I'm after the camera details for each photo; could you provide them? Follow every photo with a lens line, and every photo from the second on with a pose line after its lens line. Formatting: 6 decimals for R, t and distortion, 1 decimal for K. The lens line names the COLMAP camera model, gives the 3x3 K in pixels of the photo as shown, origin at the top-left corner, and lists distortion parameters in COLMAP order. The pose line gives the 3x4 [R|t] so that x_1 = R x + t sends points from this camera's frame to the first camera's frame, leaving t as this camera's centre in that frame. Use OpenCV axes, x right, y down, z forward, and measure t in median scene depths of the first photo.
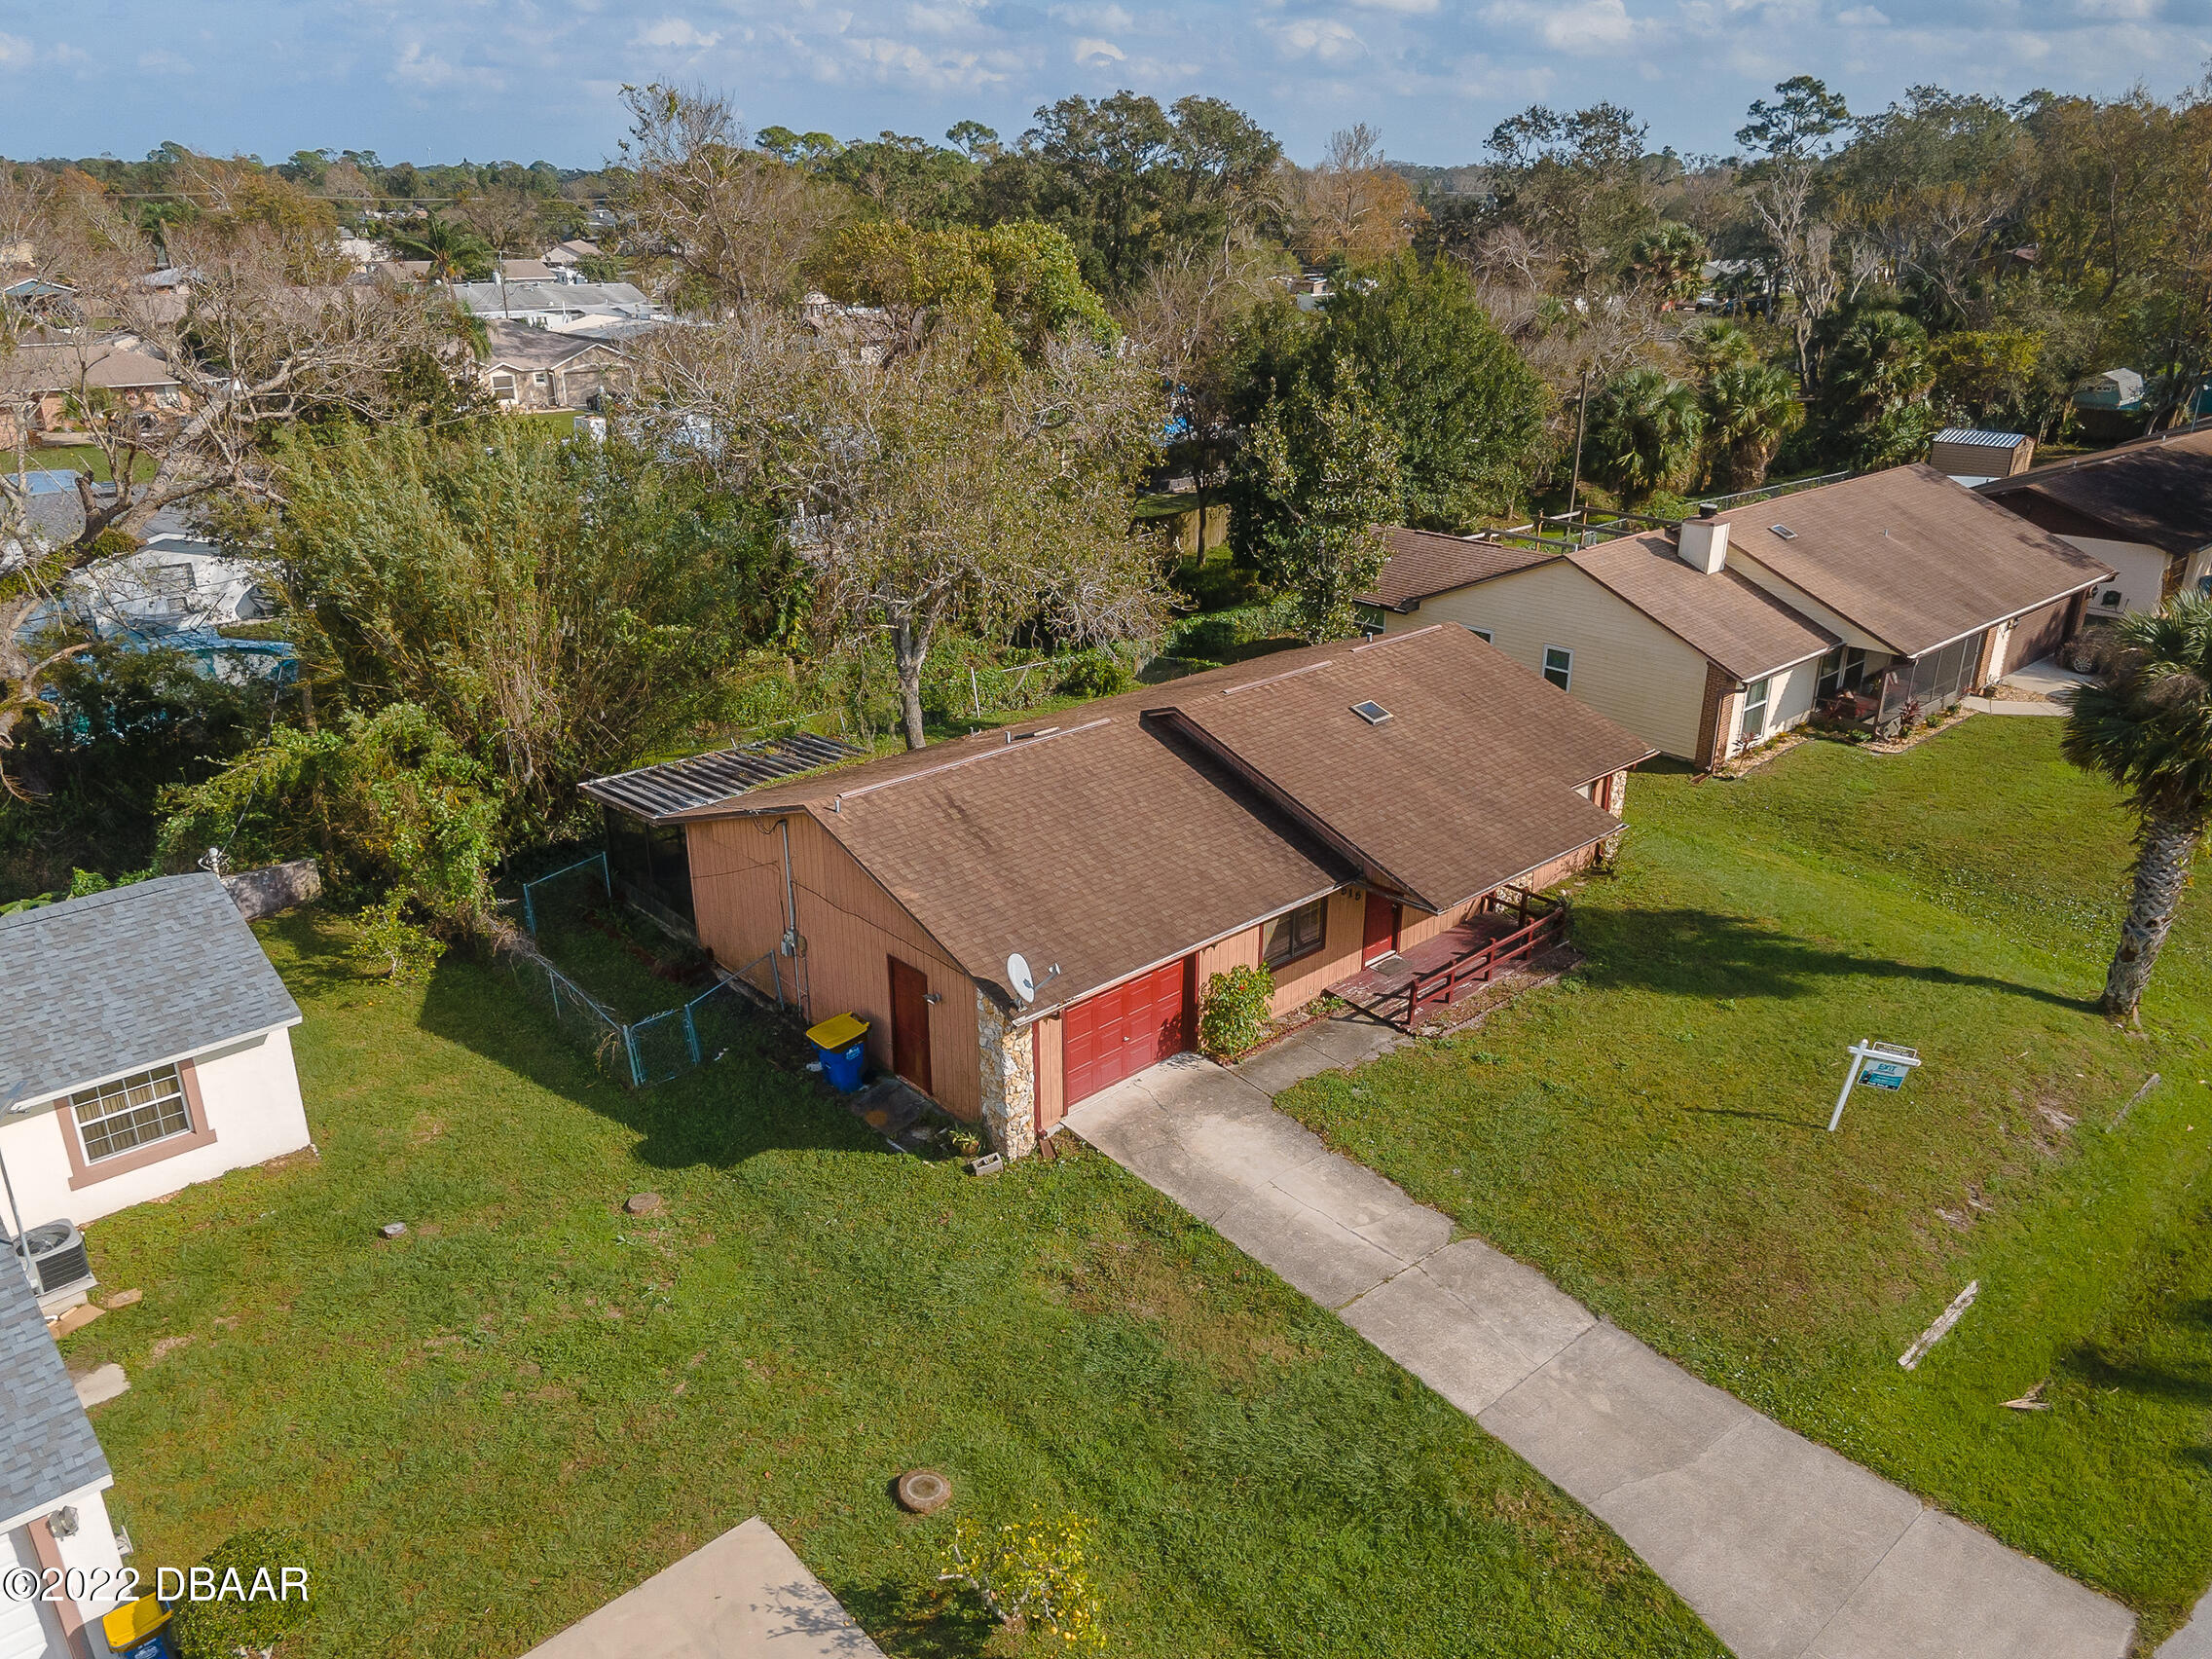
lens RADIAL K [[1617.9, 0, 1146.5], [0, 1617.9, 836.9], [0, 0, 1]] dist [0.085313, -0.061628]
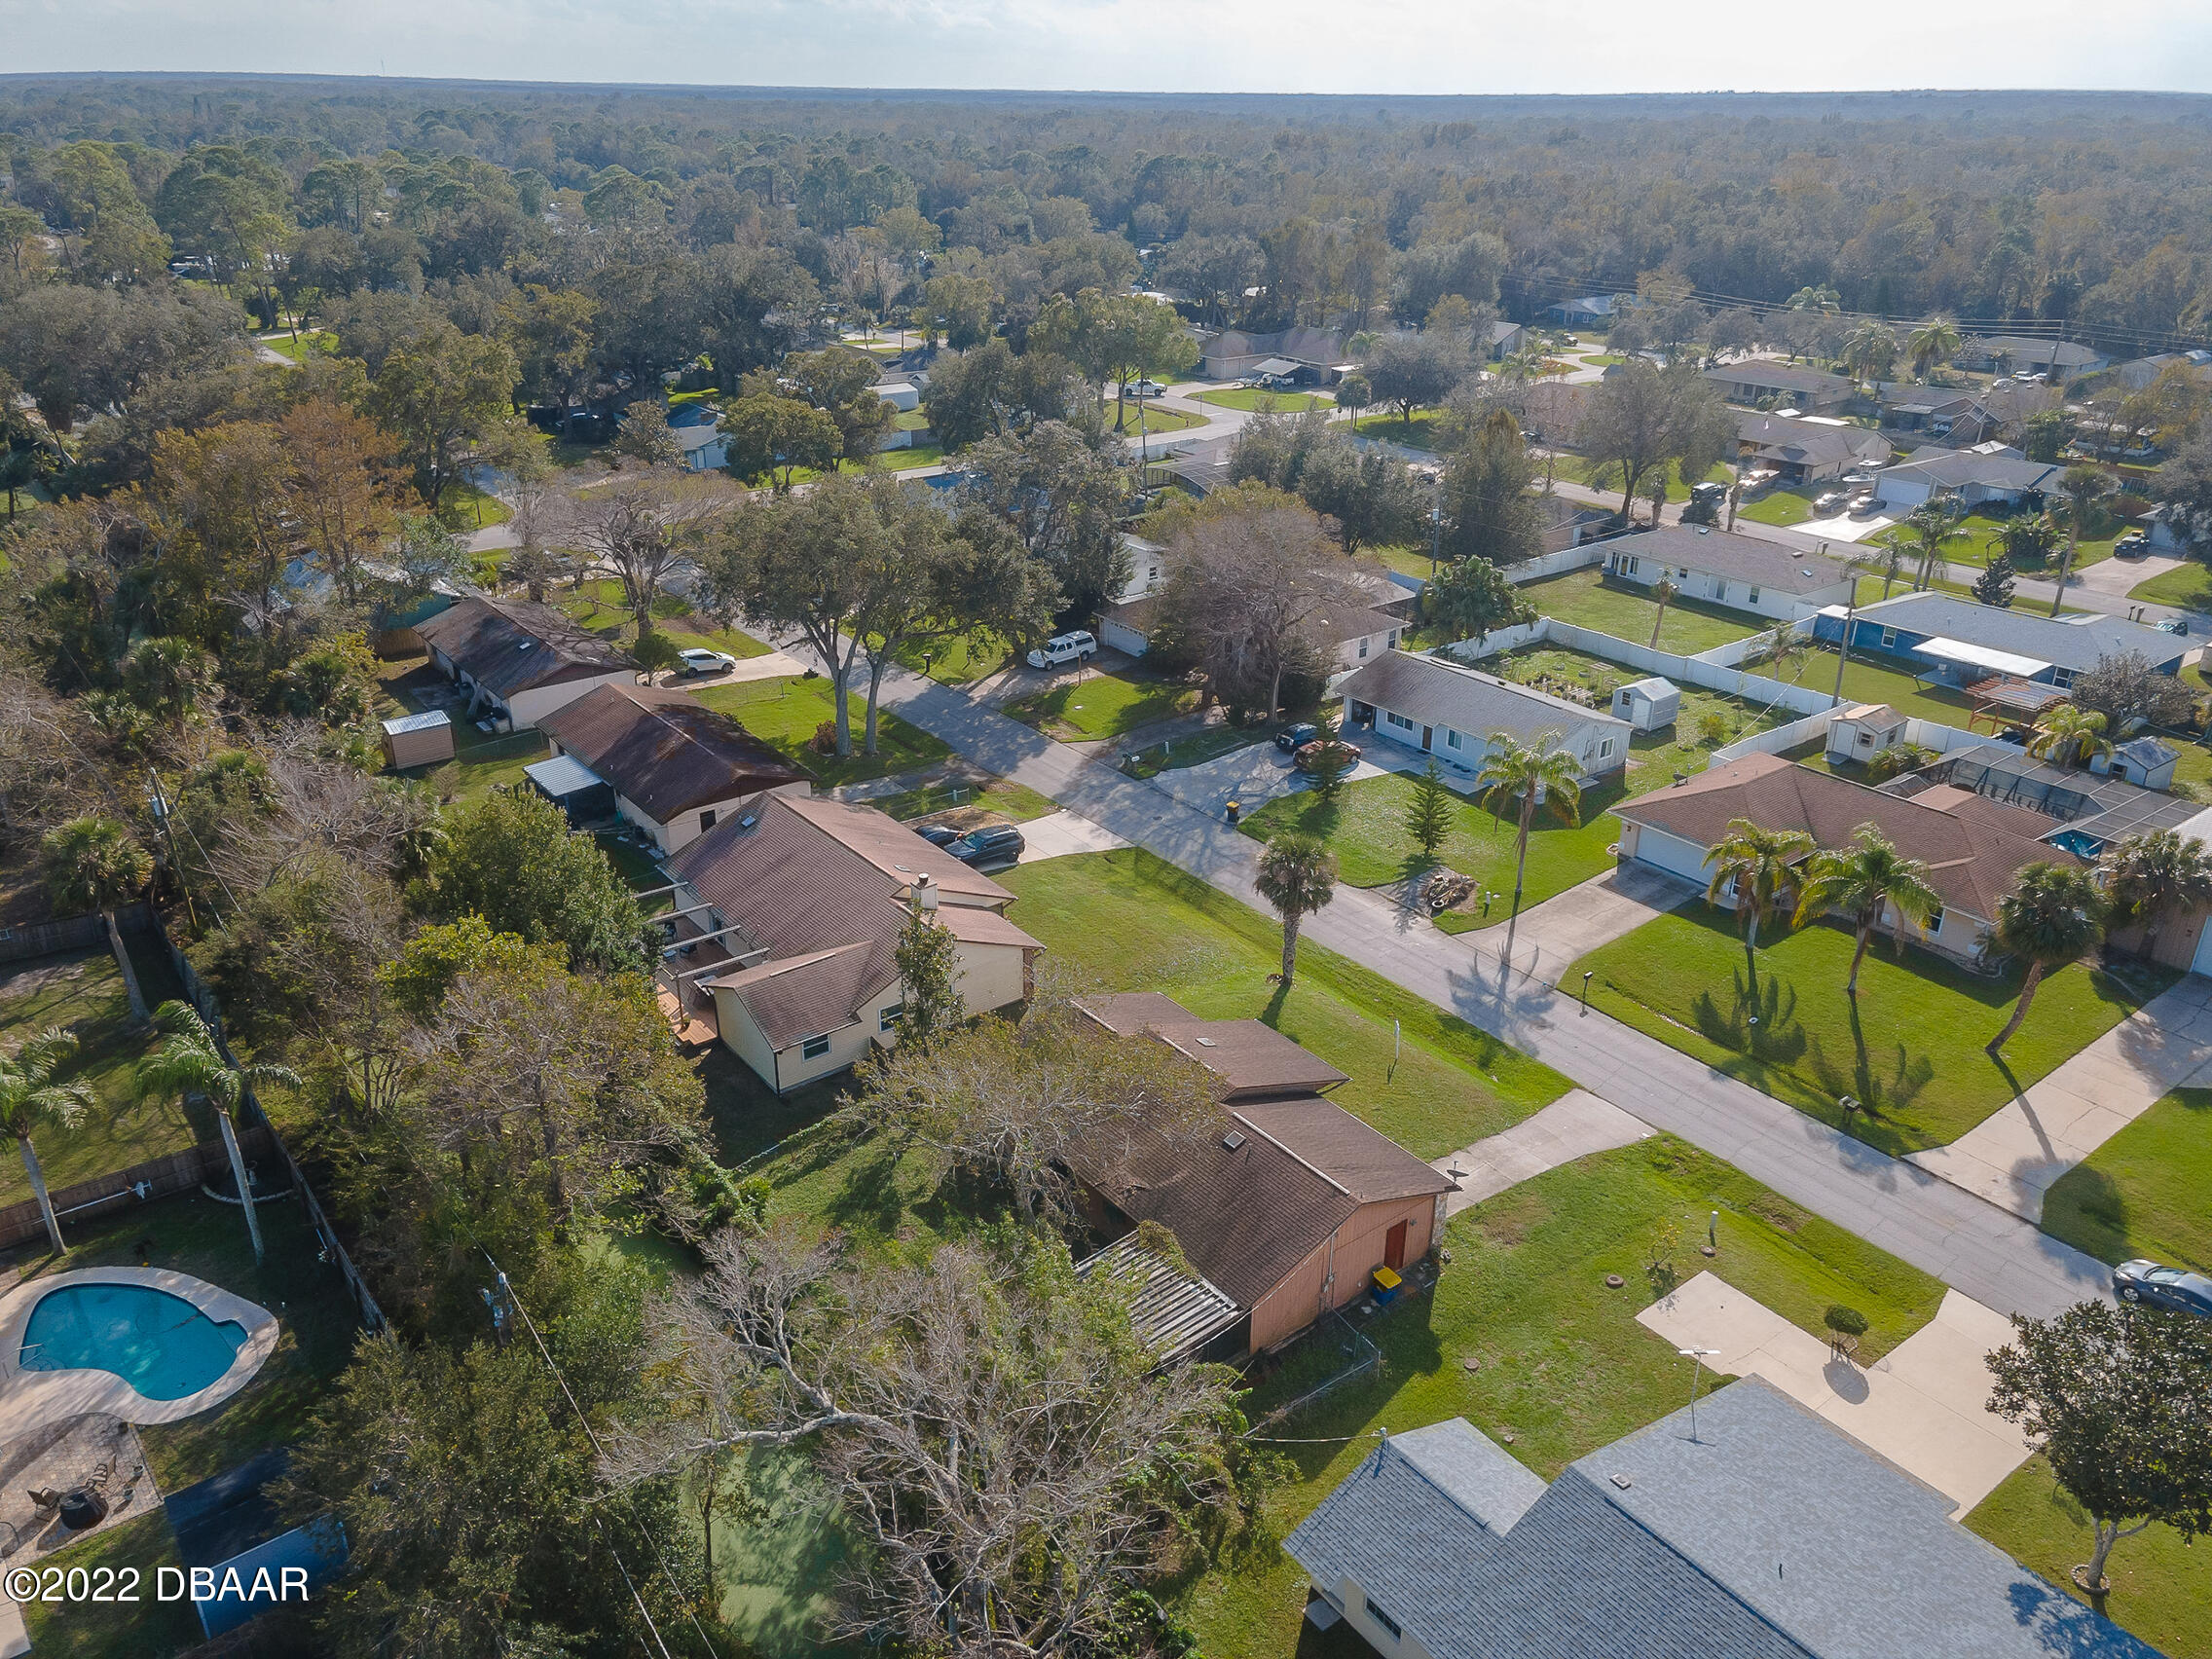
lens RADIAL K [[1523.8, 0, 1152.7], [0, 1523.8, 907.3], [0, 0, 1]] dist [0.051764, -0.001229]
pose [[0.079266, -0.456775, 0.886044, -1.880118], [0.354410, 0.843682, 0.403231, -1.285270], [-0.931725, 0.282060, 0.228761, 0.724319]]
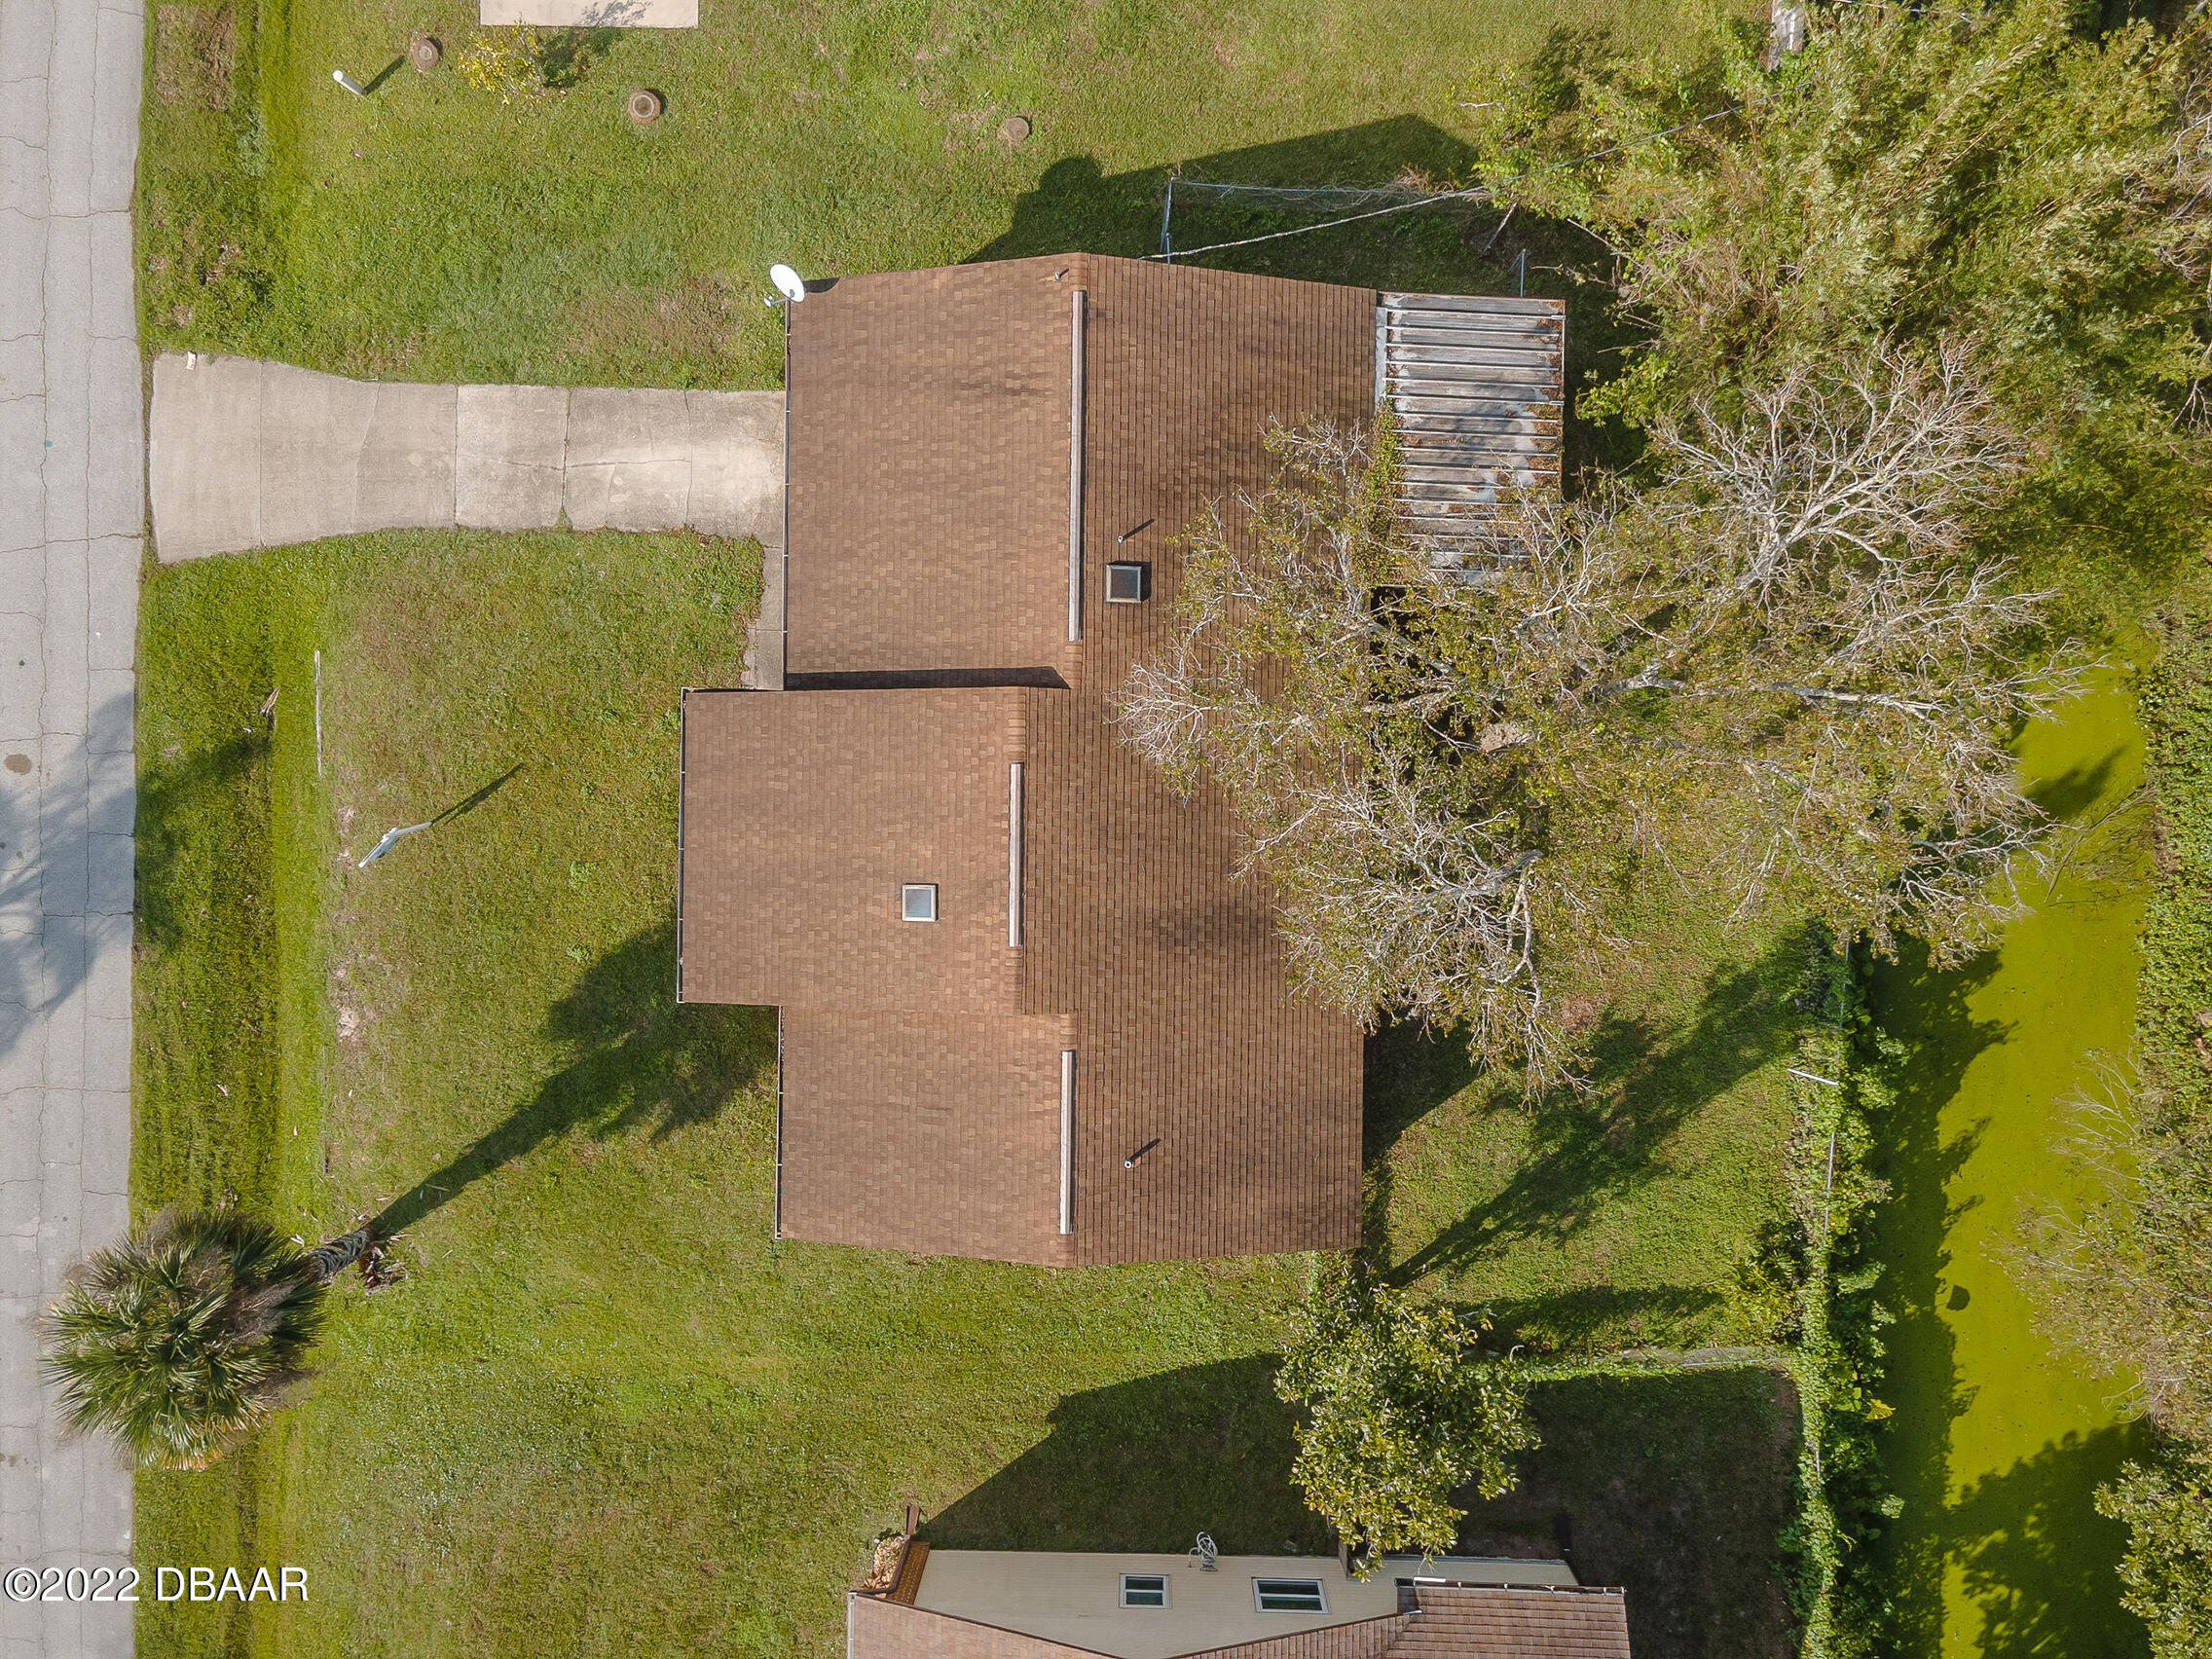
lens RADIAL K [[1572.3, 0, 1106.0], [0, 1572.3, 829.5], [0, 0, 1]] dist [0.031847, 0.004428]
pose [[-0.699123, 0.714763, 0.018475, 0.028385], [-0.254111, -0.272536, 0.927982, -1.119879], [0.668322, 0.644080, 0.372166, 0.908498]]
